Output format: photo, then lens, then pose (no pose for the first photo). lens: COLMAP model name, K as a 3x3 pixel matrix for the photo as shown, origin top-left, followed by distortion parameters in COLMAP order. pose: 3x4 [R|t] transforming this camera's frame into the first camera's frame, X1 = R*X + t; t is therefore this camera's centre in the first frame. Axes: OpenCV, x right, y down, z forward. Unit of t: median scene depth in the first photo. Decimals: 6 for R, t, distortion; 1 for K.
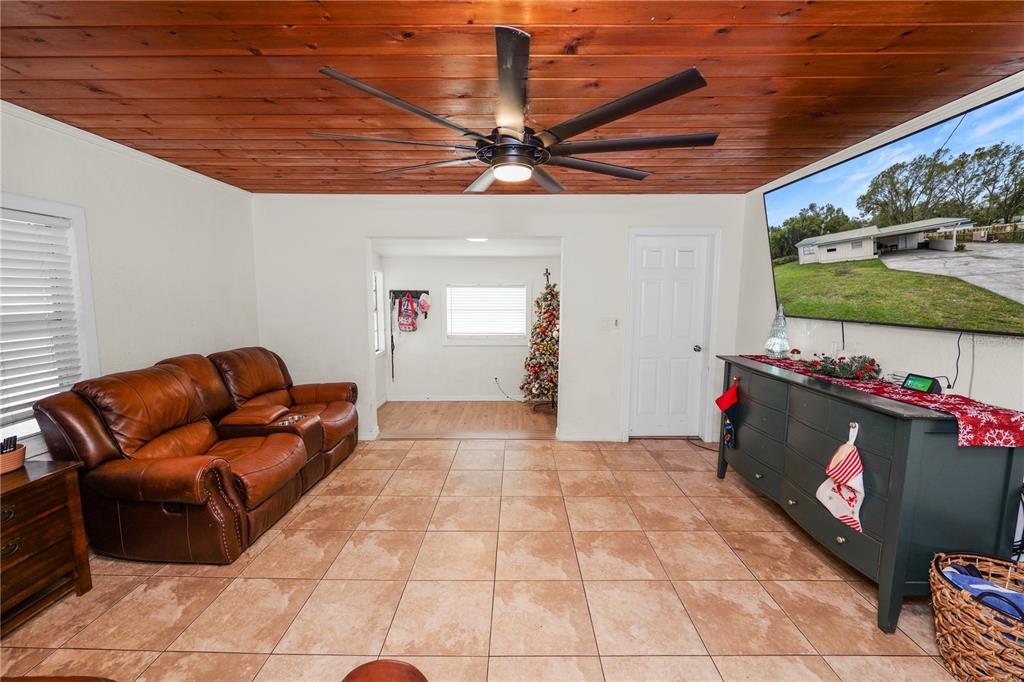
lens RADIAL K [[420.4, 0, 514.1], [0, 420.4, 335.6], [0, 0, 1]] dist [-0.012605, 0.000998]
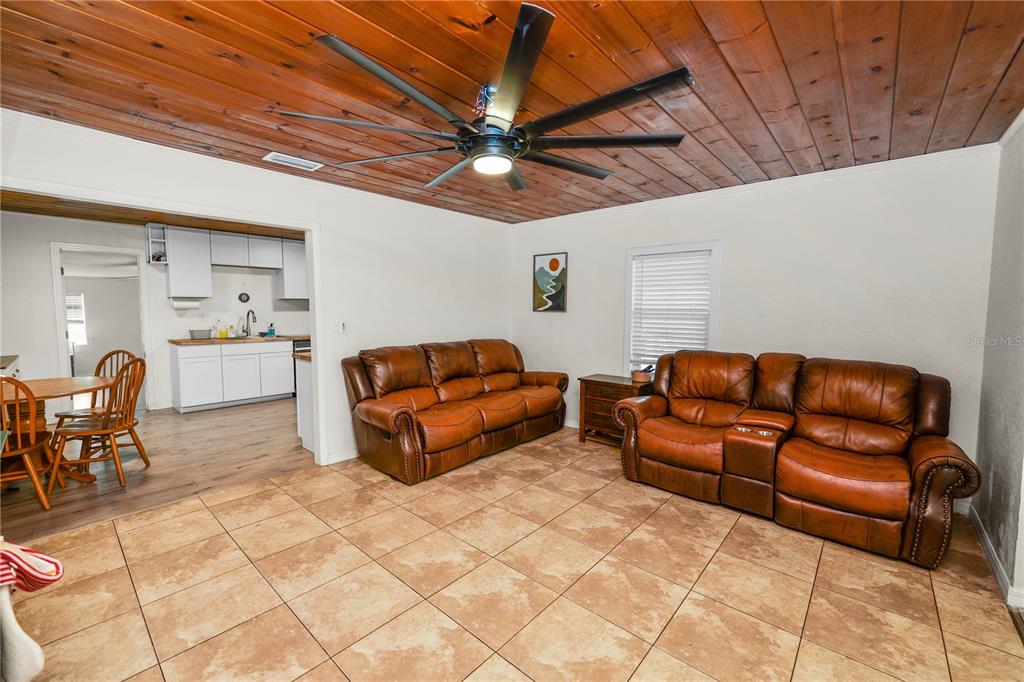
lens RADIAL K [[419.0, 0, 513.0], [0, 419.0, 338.5], [0, 0, 1]] dist [-0.002470, -0.006586]
pose [[-0.660185, 0.046798, -0.749643, 0.466218], [-0.084031, 0.987190, 0.135630, -0.074524], [0.746387, 0.152534, -0.647796, 1.108716]]
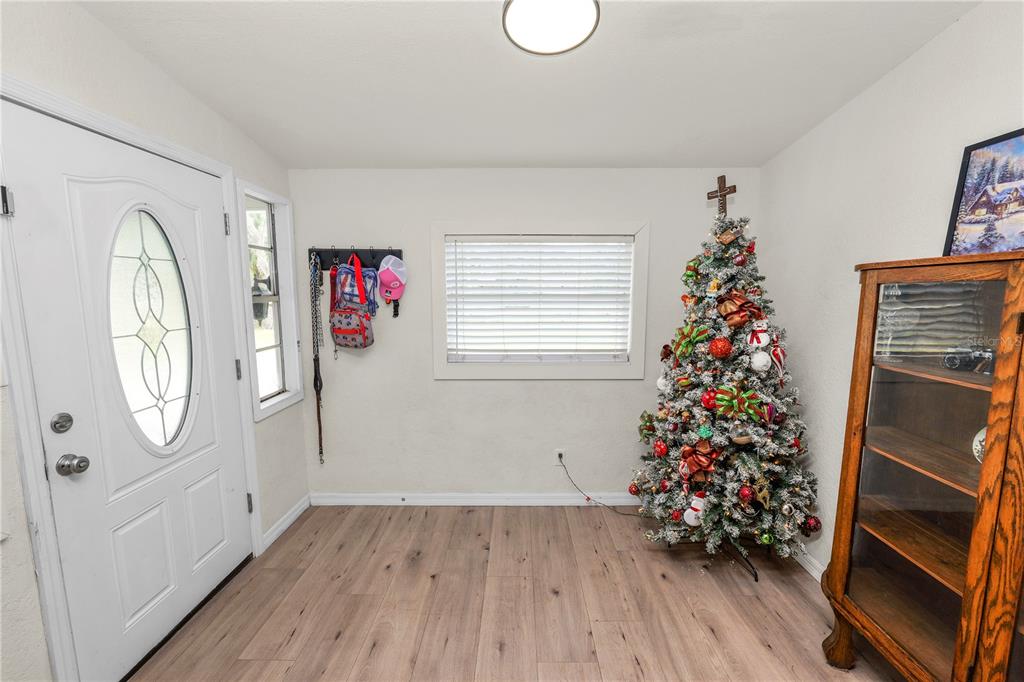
lens RADIAL K [[419.0, 0, 513.0], [0, 419.0, 338.5], [0, 0, 1]] dist [-0.002470, -0.006586]
pose [[0.999954, -0.002666, -0.009227, -0.178941], [0.002783, 0.999915, 0.012767, -0.047270], [0.009192, -0.012792, 0.999876, 1.172465]]
